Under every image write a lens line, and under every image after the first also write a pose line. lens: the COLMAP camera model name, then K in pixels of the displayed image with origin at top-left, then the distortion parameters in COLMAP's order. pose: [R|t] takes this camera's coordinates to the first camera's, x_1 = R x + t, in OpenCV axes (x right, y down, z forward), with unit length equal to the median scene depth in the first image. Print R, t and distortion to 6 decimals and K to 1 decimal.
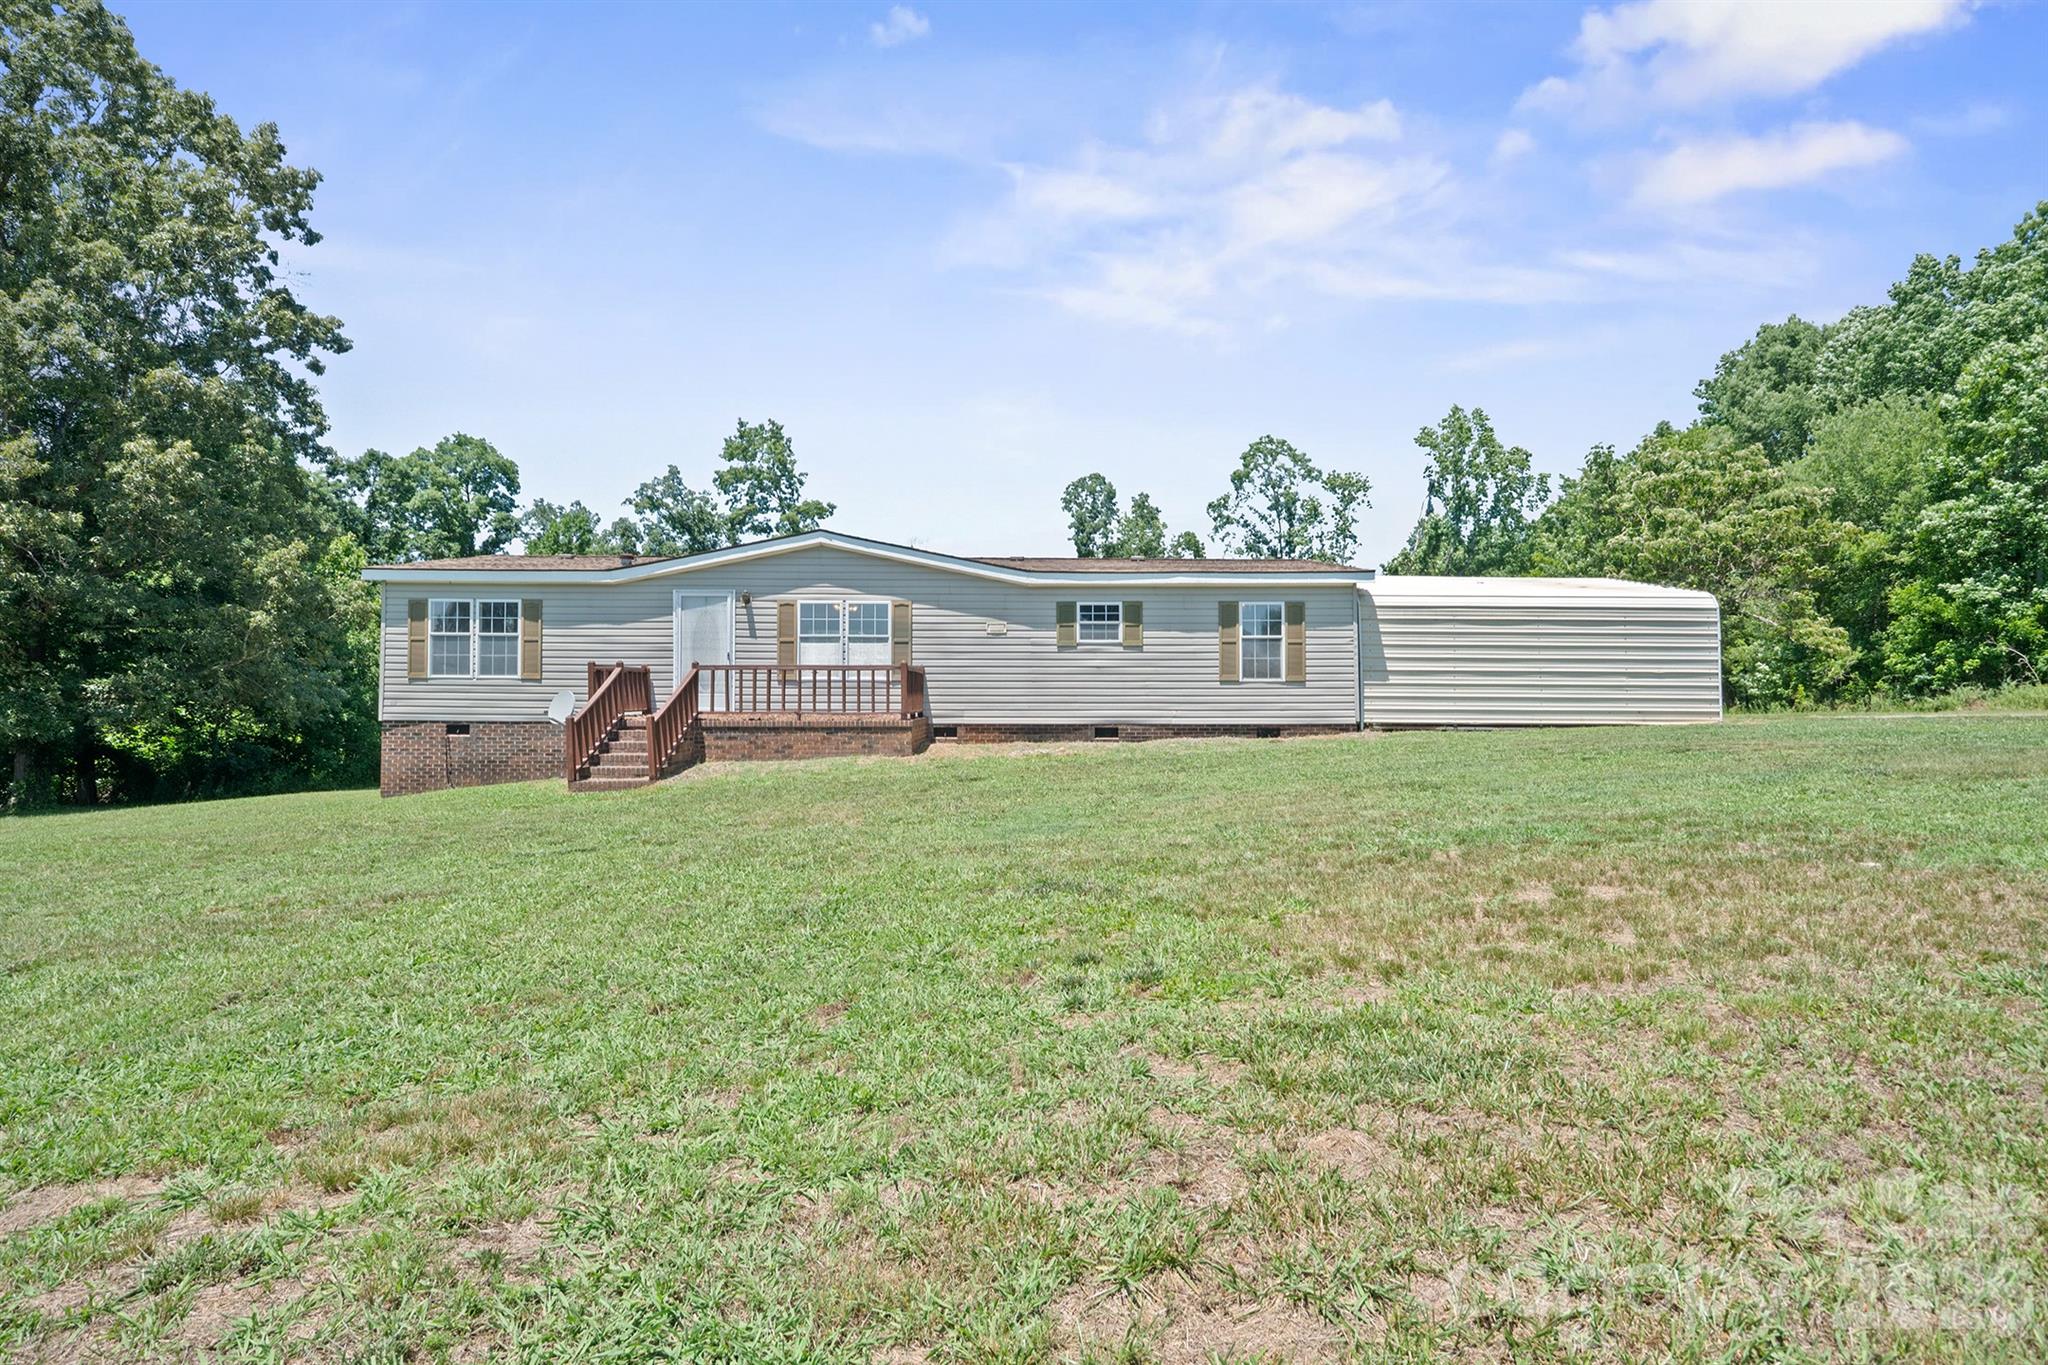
lens RADIAL K [[1084.8, 0, 1024.0], [0, 1084.8, 682.5], [0, 0, 1]] dist [-0.011619, 0.000500]
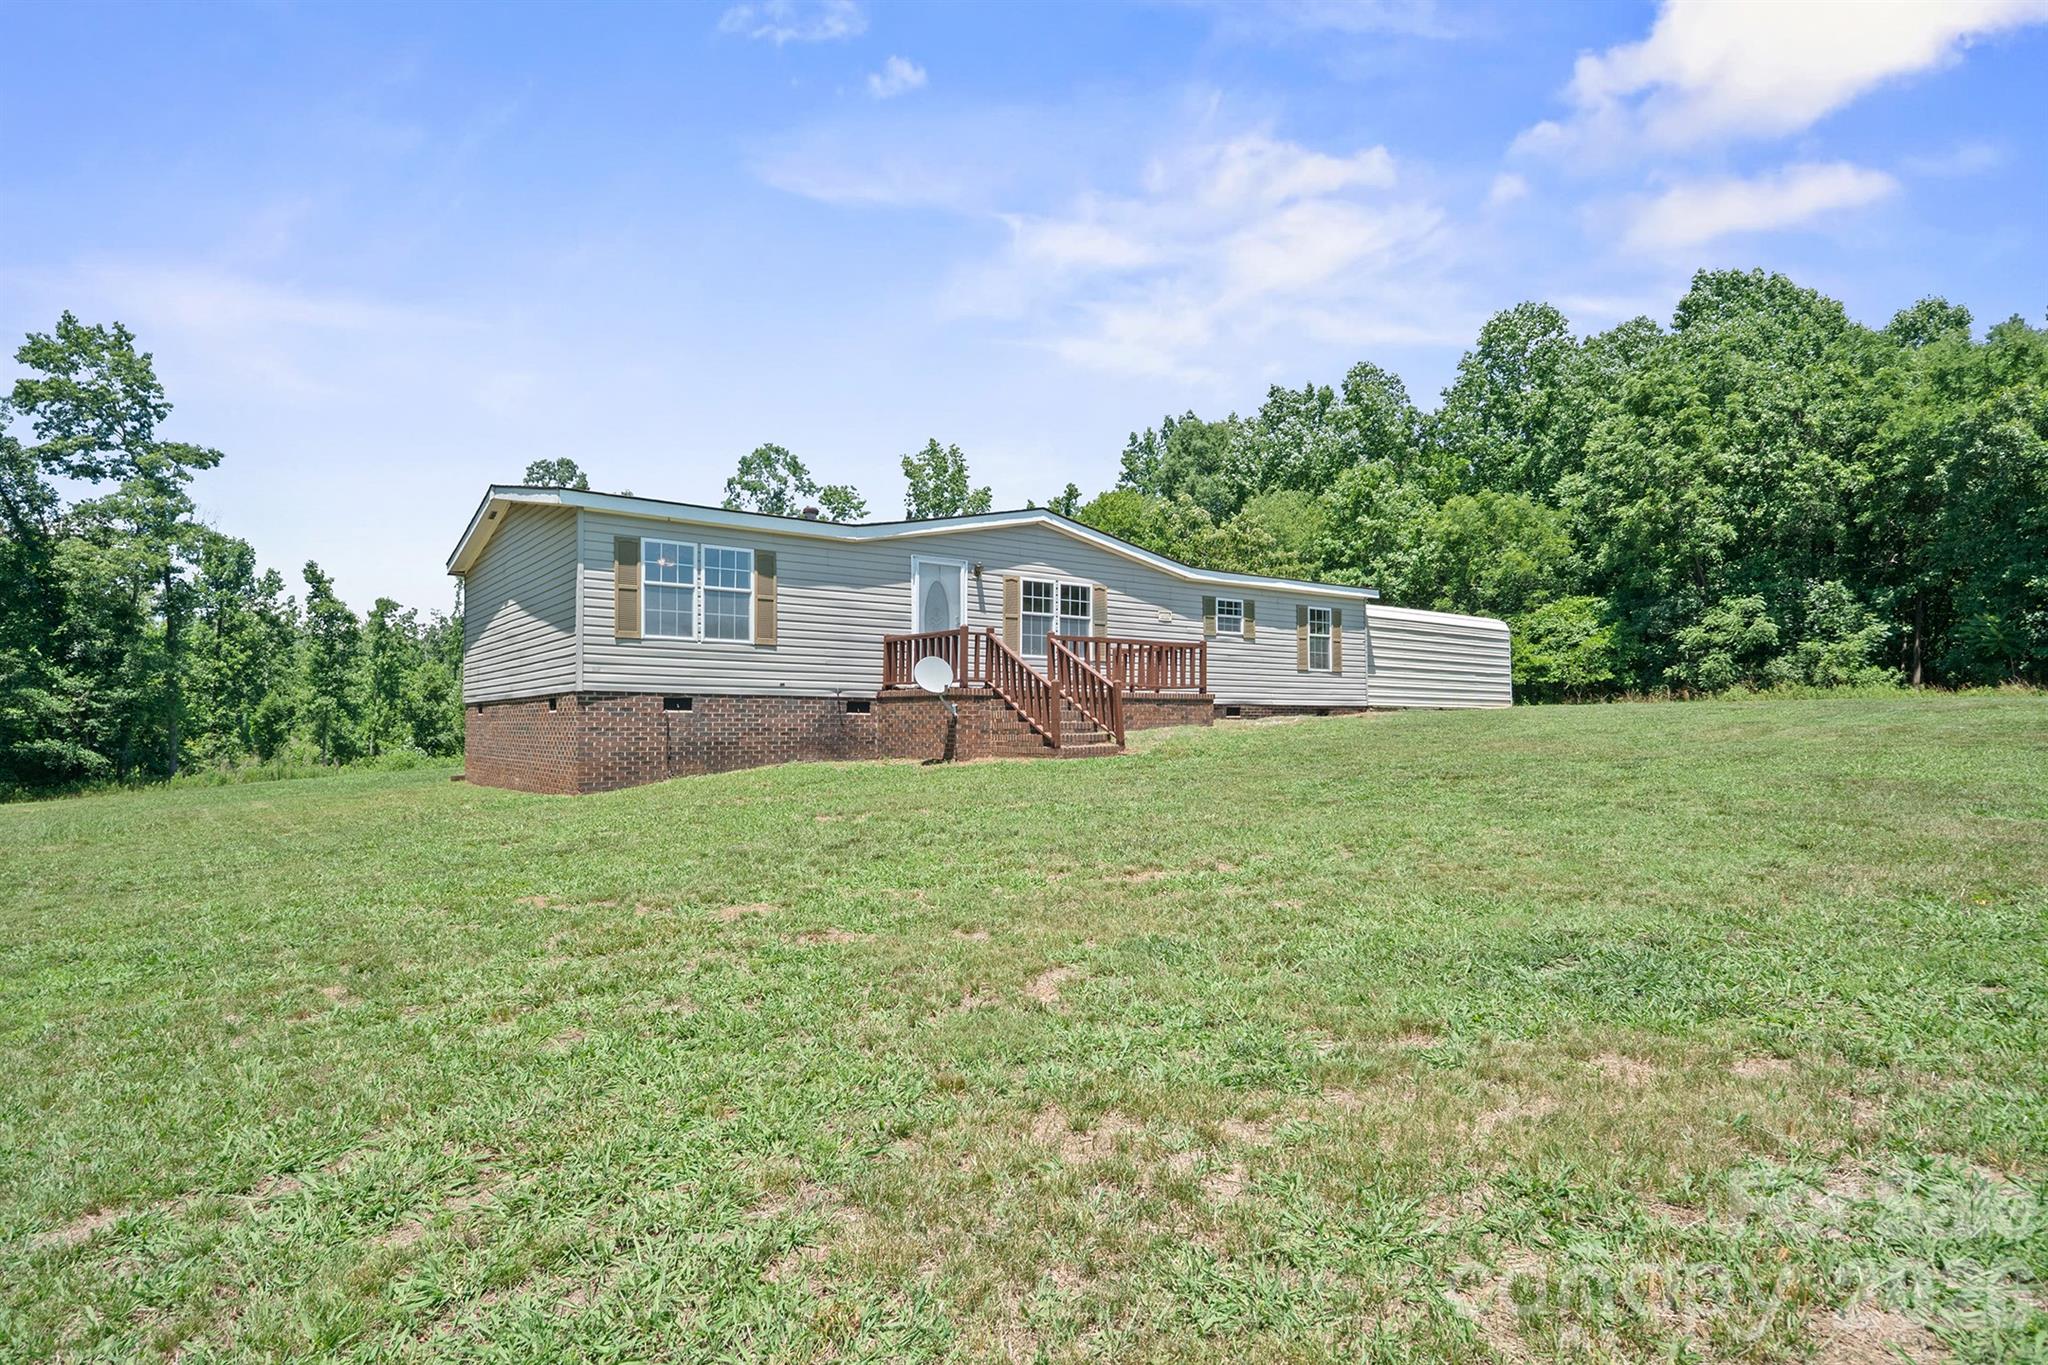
lens RADIAL K [[1084.8, 0, 1024.0], [0, 1084.8, 682.5], [0, 0, 1]] dist [-0.011619, 0.000500]
pose [[0.809233, 0.020892, 0.587116, -0.784343], [-0.014429, 0.999773, -0.015689, 0.036244], [-0.587311, 0.004225, 0.809350, 0.196108]]
